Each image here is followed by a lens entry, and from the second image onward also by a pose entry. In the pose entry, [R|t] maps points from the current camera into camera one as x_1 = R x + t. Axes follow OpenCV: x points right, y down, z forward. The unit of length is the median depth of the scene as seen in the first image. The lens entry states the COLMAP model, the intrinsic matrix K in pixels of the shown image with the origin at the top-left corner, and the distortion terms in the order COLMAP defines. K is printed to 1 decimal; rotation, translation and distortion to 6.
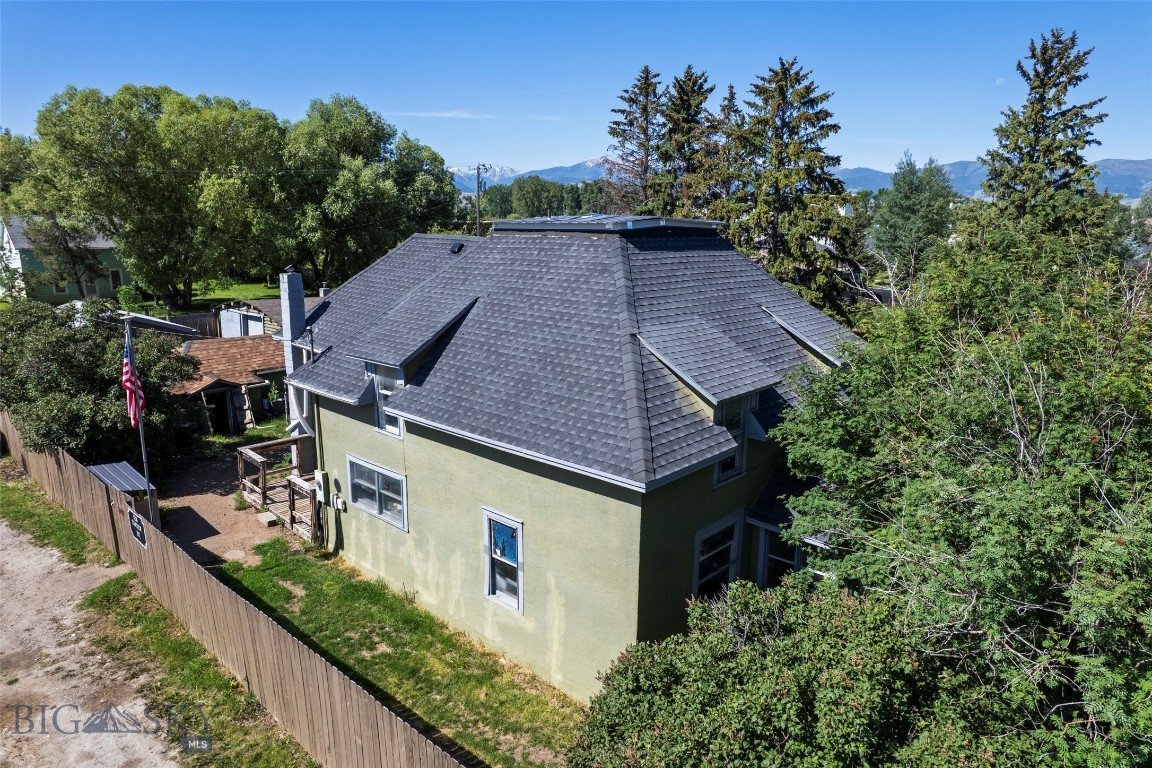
lens RADIAL K [[738.7, 0, 575.0], [0, 738.7, 384.1], [0, 0, 1]] dist [-0.065679, 0.055828]
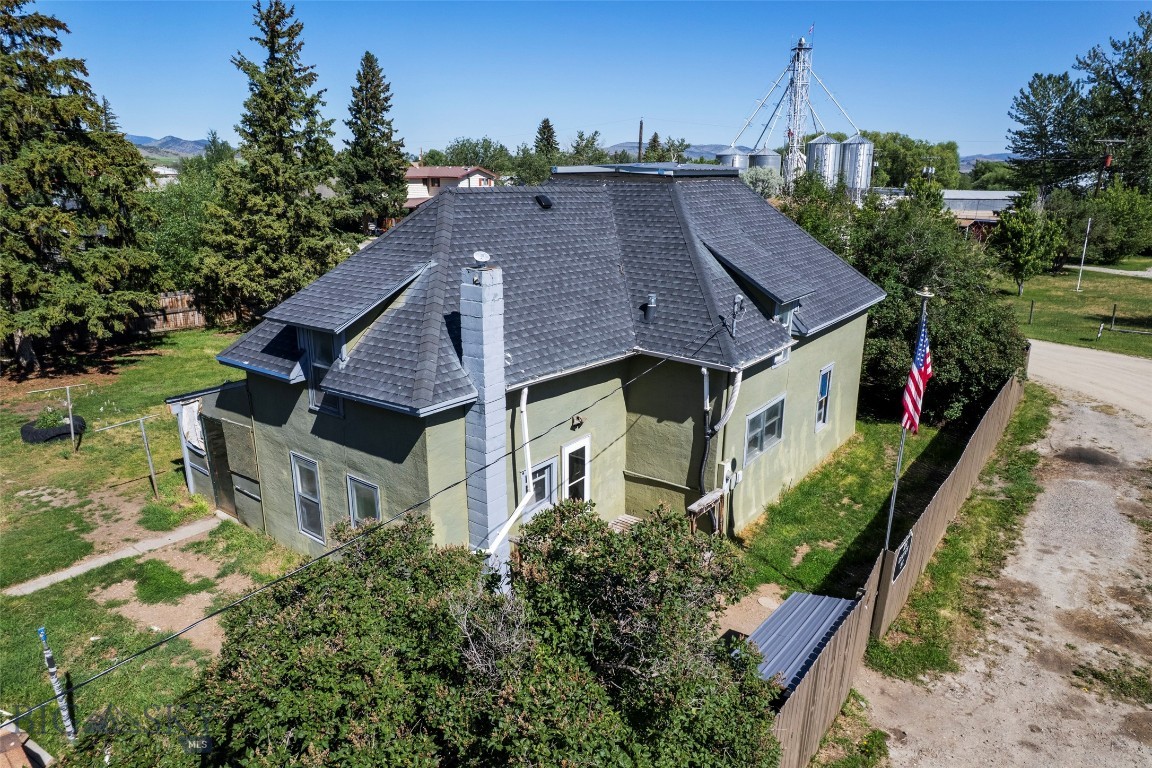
lens RADIAL K [[738.7, 0, 578.7], [0, 738.7, 390.1], [0, 0, 1]] dist [-0.065679, 0.055828]
pose [[-0.093986, -0.293335, 0.951378, -1.061828], [0.212895, 0.927582, 0.307030, -0.247784], [-0.972544, 0.231400, -0.024730, 1.094282]]
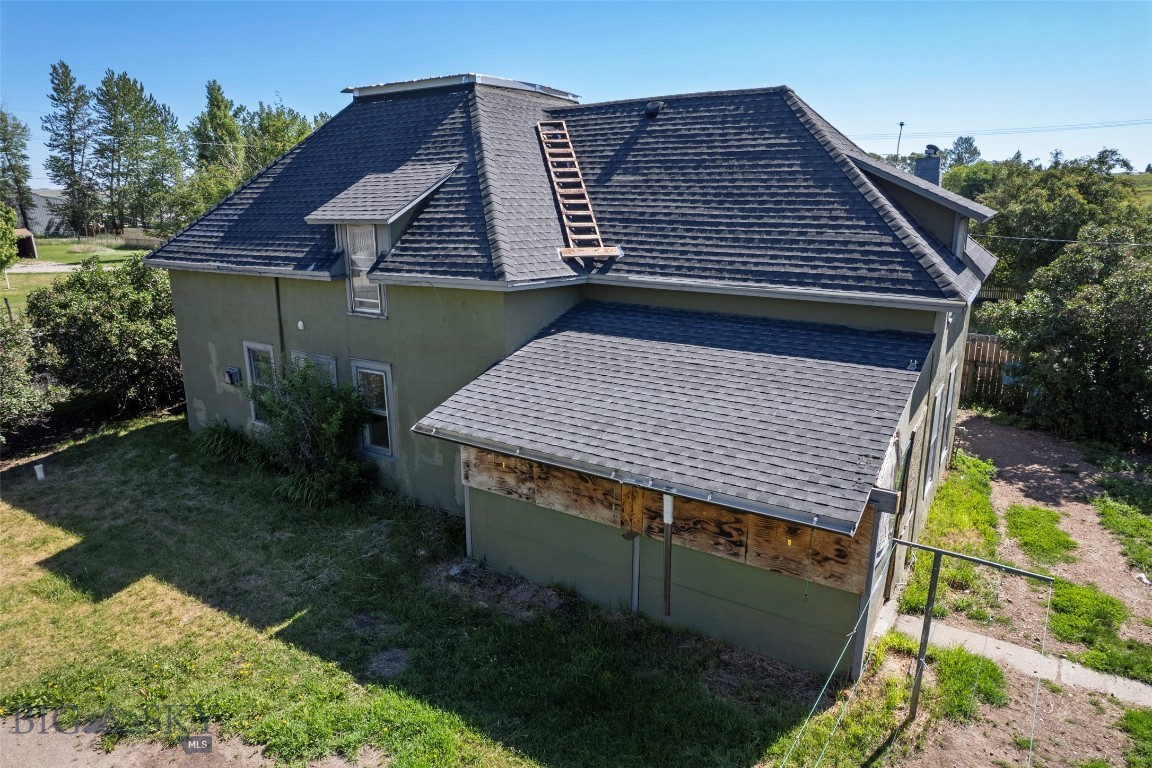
lens RADIAL K [[738.7, 0, 578.6], [0, 738.7, 383.9], [0, 0, 1]] dist [-0.065679, 0.055828]
pose [[-0.985114, 0.037837, -0.167686, 0.064261], [-0.043069, 0.890036, 0.453851, -0.291039], [0.166419, 0.454317, -0.875157, 1.856543]]
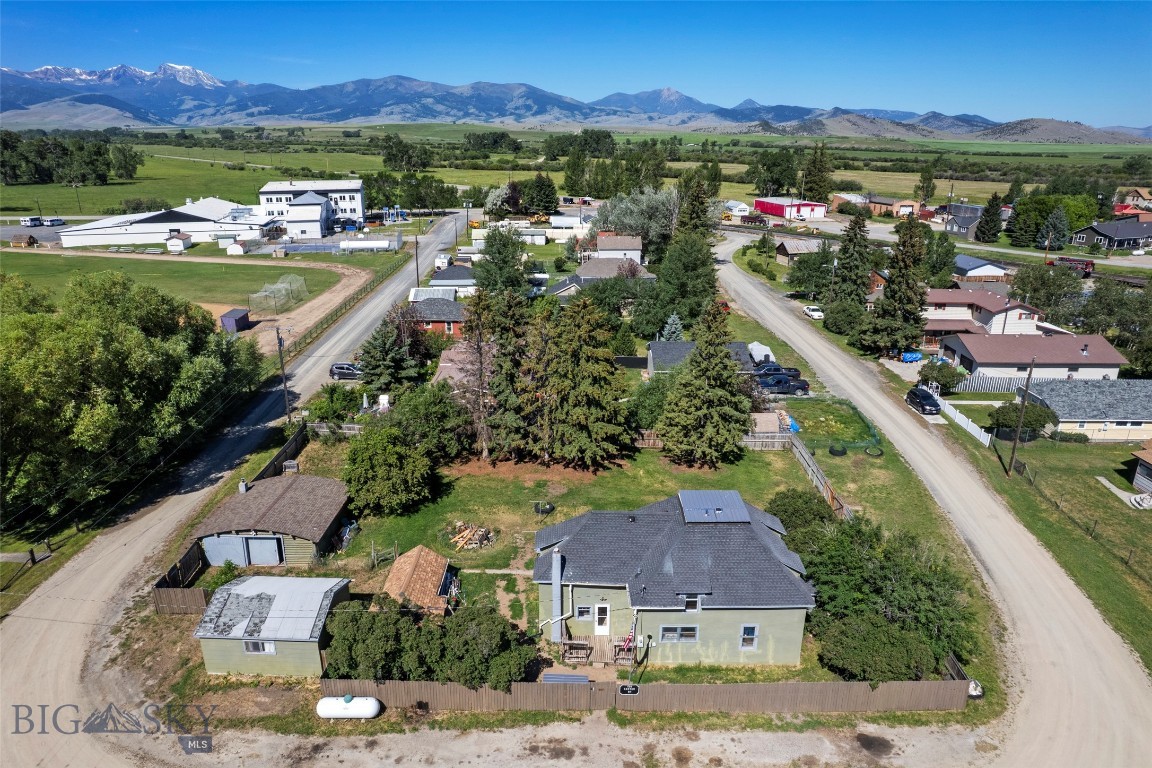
lens RADIAL K [[738.7, 0, 578.6], [0, 738.7, 391.0], [0, 0, 1]] dist [-0.065679, 0.055828]
pose [[0.736657, -0.224318, 0.637979, -1.743370], [0.148486, 0.974015, 0.171017, -1.043168], [-0.659764, -0.031250, 0.750823, -0.619181]]
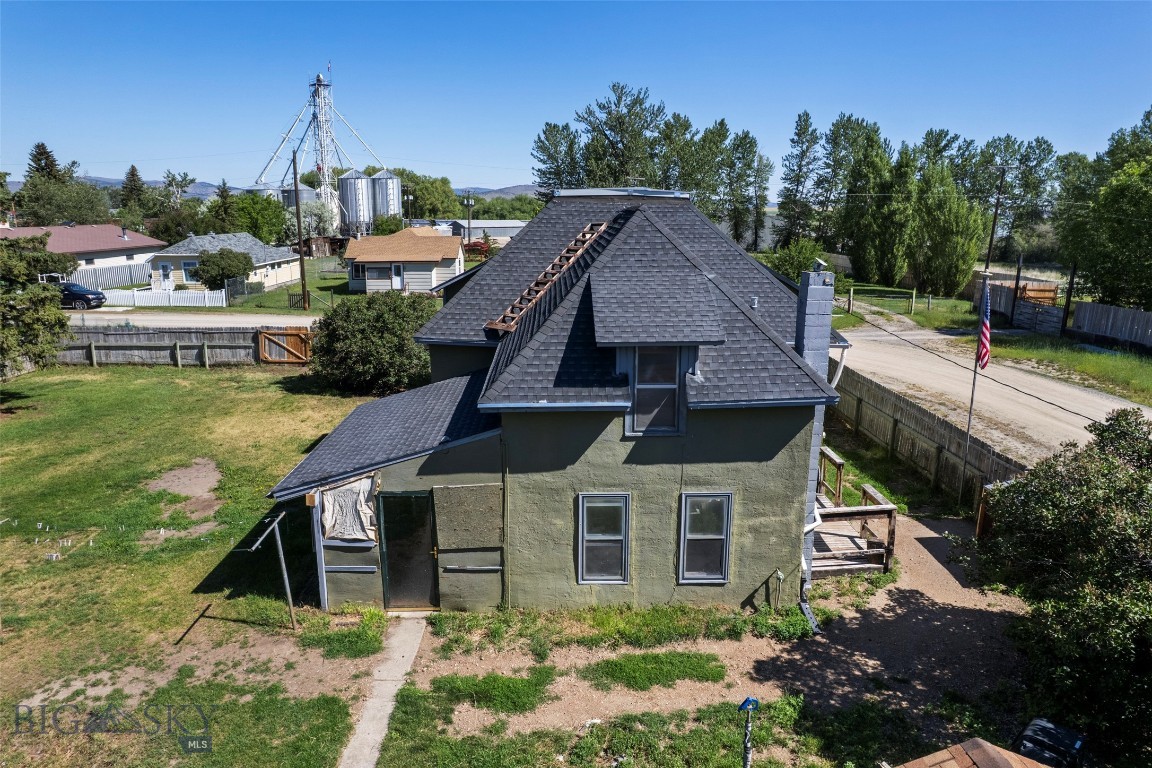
lens RADIAL K [[738.7, 0, 581.5], [0, 738.7, 387.7], [0, 0, 1]] dist [-0.065679, 0.055828]
pose [[-0.693797, -0.180737, 0.697123, -0.792038], [0.149276, 0.910883, 0.384720, -0.371796], [-0.704530, 0.370981, -0.604988, 1.756696]]
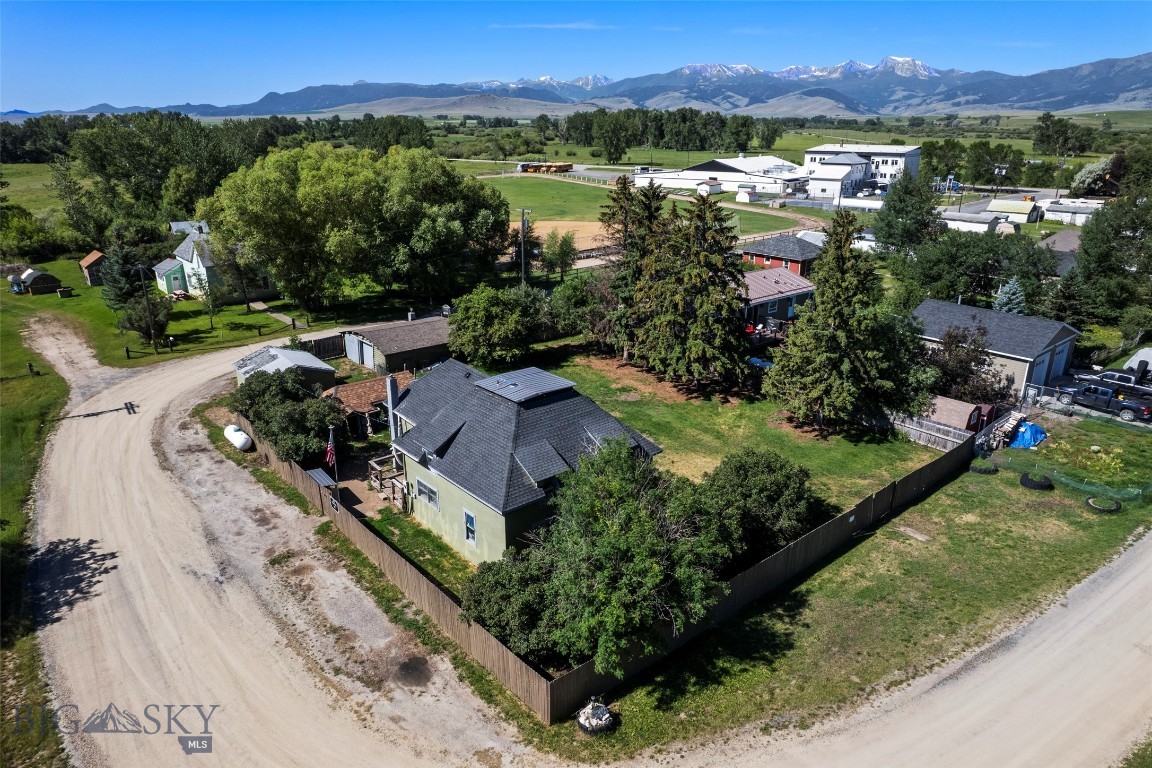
lens RADIAL K [[738.7, 0, 578.6], [0, 738.7, 387.8], [0, 0, 1]] dist [-0.065679, 0.055828]
pose [[0.993002, 0.033497, -0.113247, 0.425210], [-0.019634, 0.992412, 0.121383, -0.438995], [0.116454, -0.118310, 0.986124, -1.128827]]
